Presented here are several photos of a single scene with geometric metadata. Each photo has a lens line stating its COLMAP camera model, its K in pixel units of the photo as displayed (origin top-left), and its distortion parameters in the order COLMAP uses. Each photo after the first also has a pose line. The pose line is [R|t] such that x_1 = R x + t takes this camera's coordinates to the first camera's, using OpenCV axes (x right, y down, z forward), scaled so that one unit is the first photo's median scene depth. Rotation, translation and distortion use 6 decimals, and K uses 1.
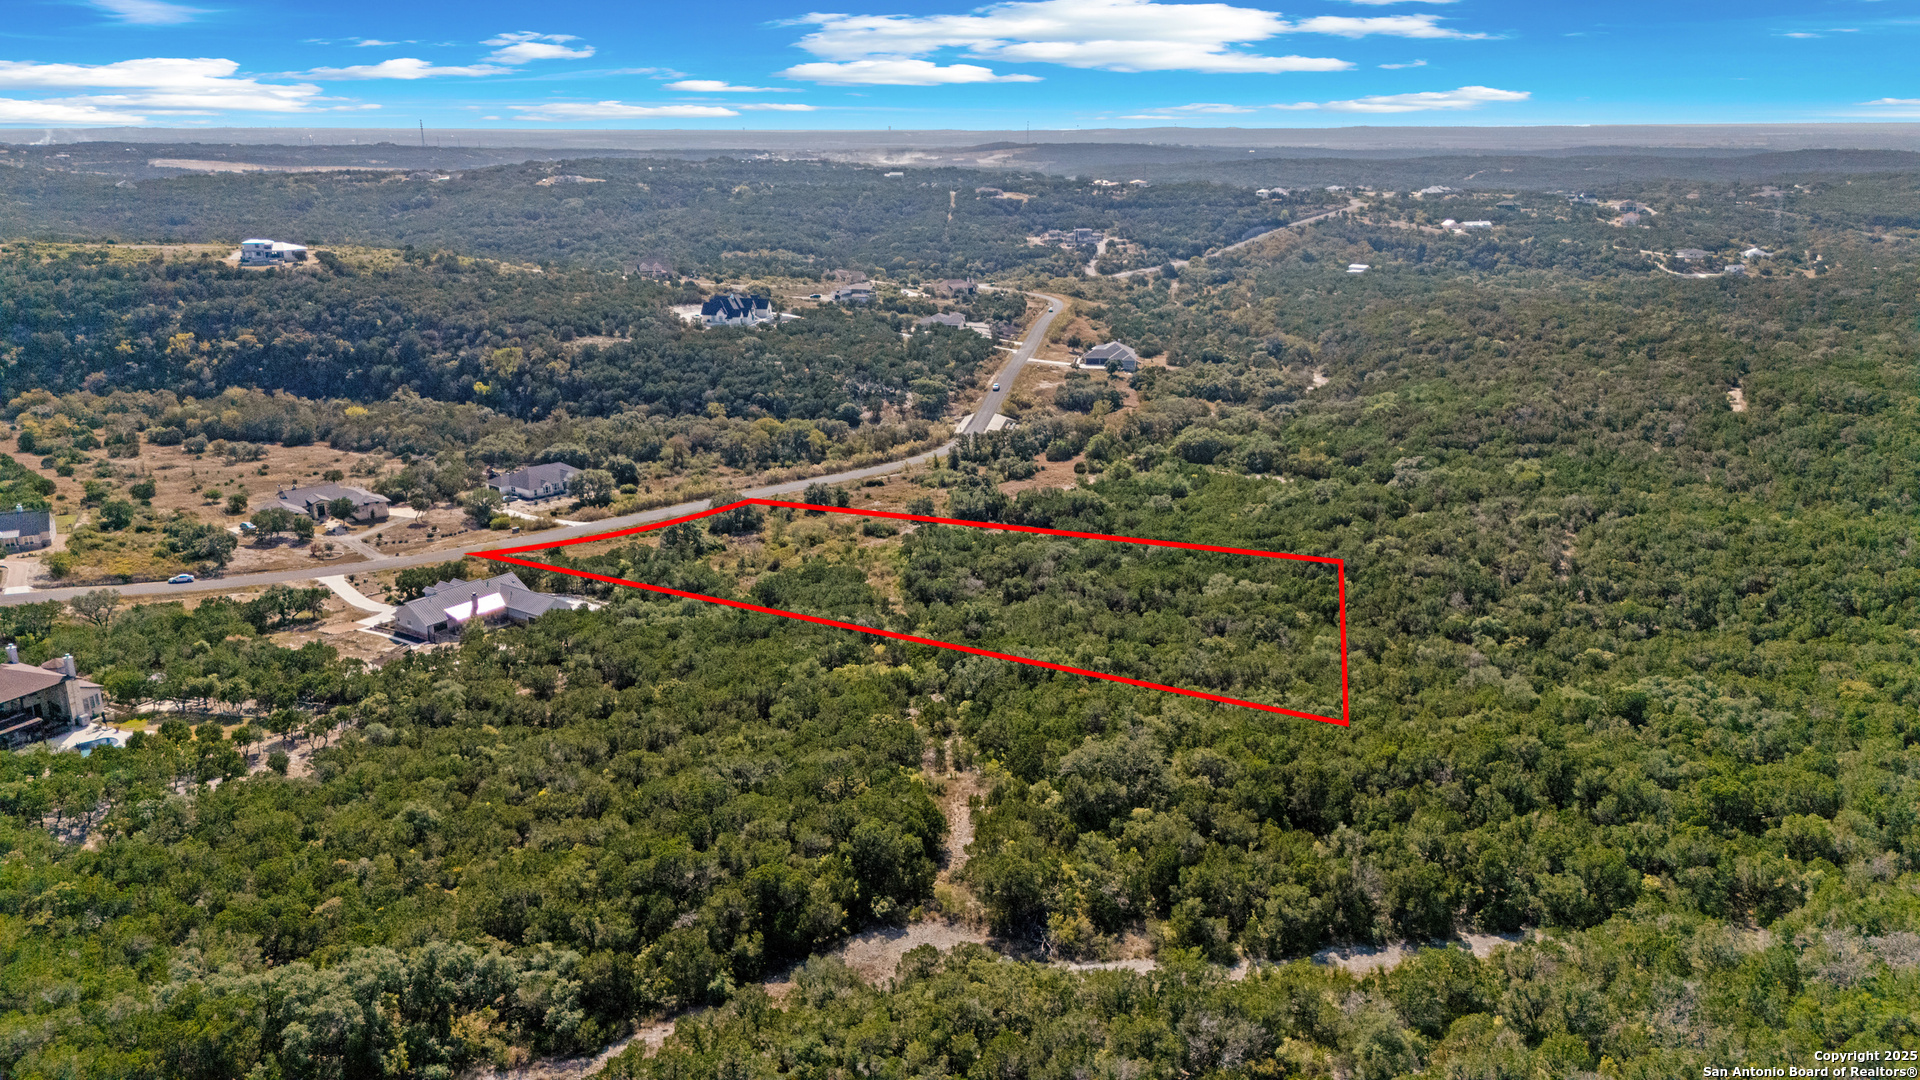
lens RADIAL K [[1424.3, 0, 960.0], [0, 1424.3, 540.0], [0, 0, 1]] dist [0.004642, 0.000095]
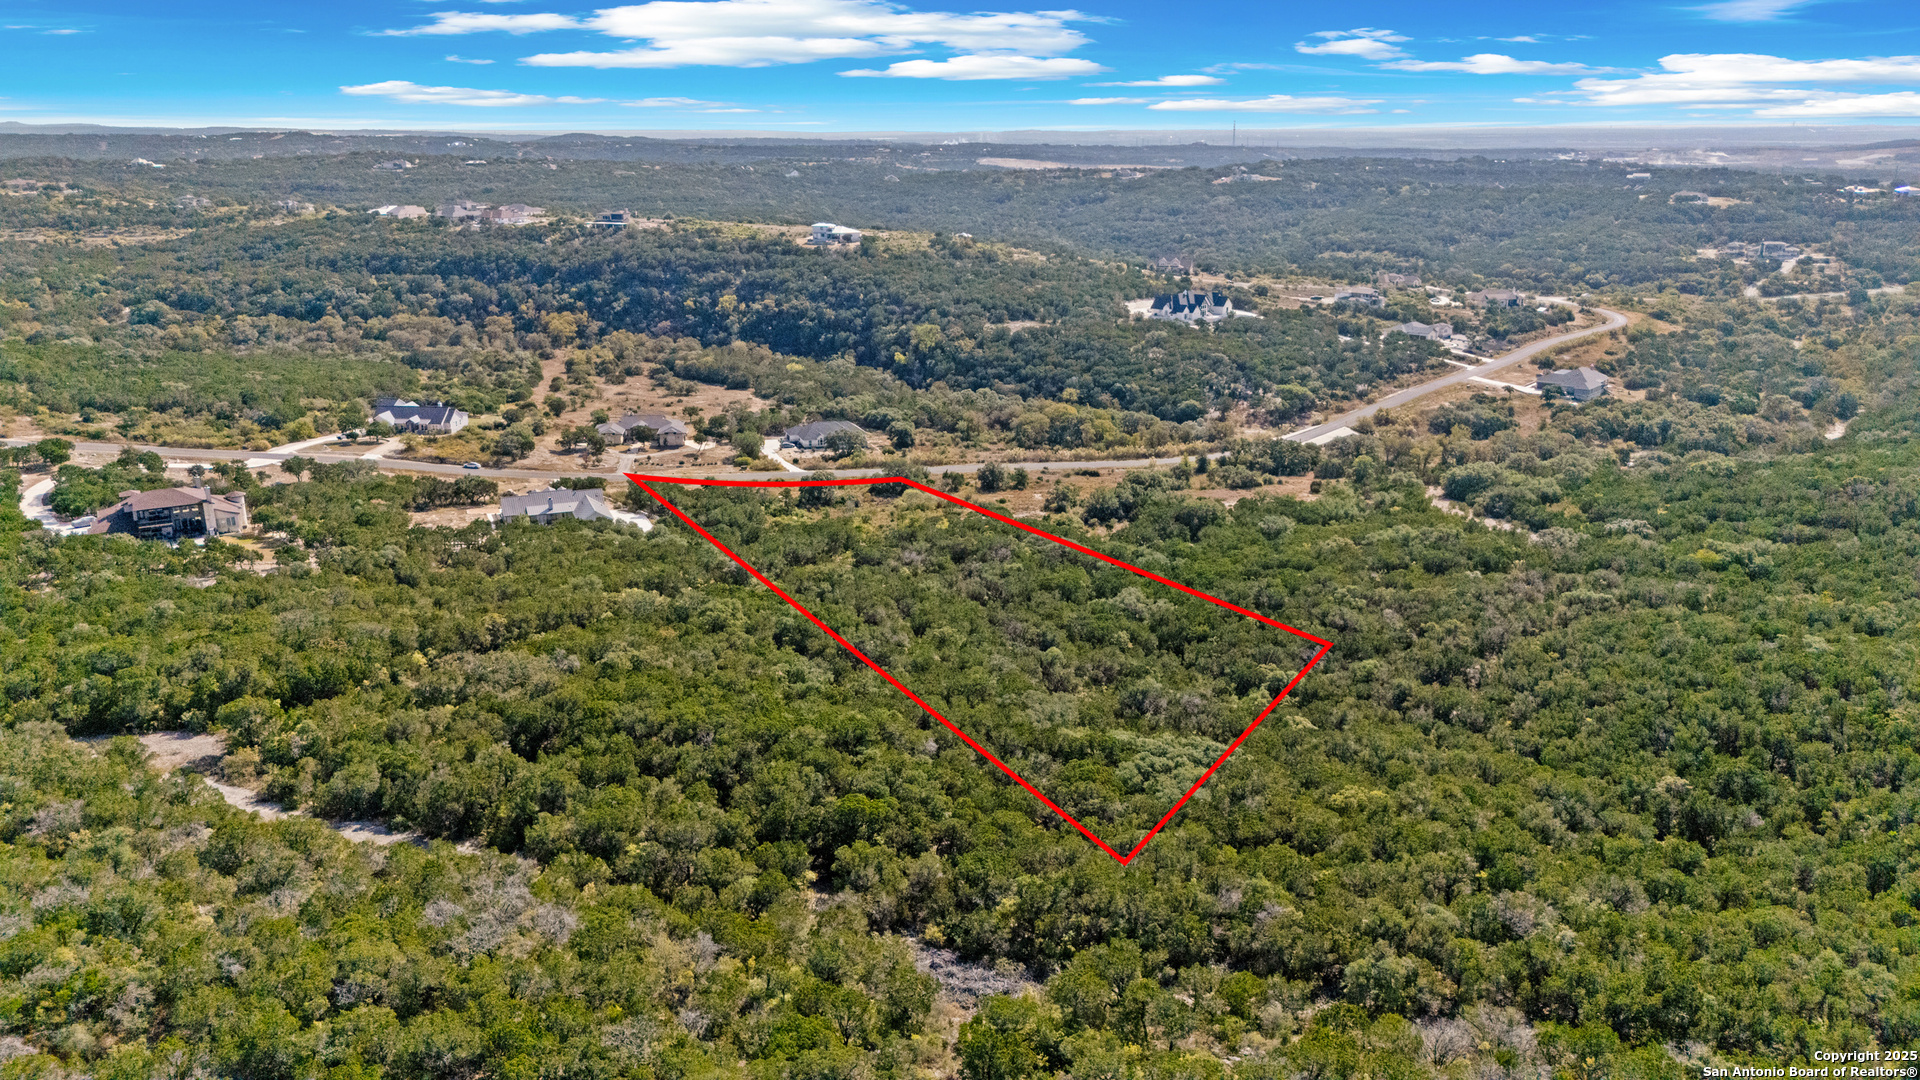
lens RADIAL K [[1409.1, 0, 960.0], [0, 1409.1, 540.0], [0, 0, 1]] dist [0.078480, -0.114573]
pose [[0.830684, 0.149863, -0.536195, 0.282117], [-0.149453, 0.987765, 0.044538, -0.015909], [0.536309, 0.043139, 0.842918, 0.061090]]
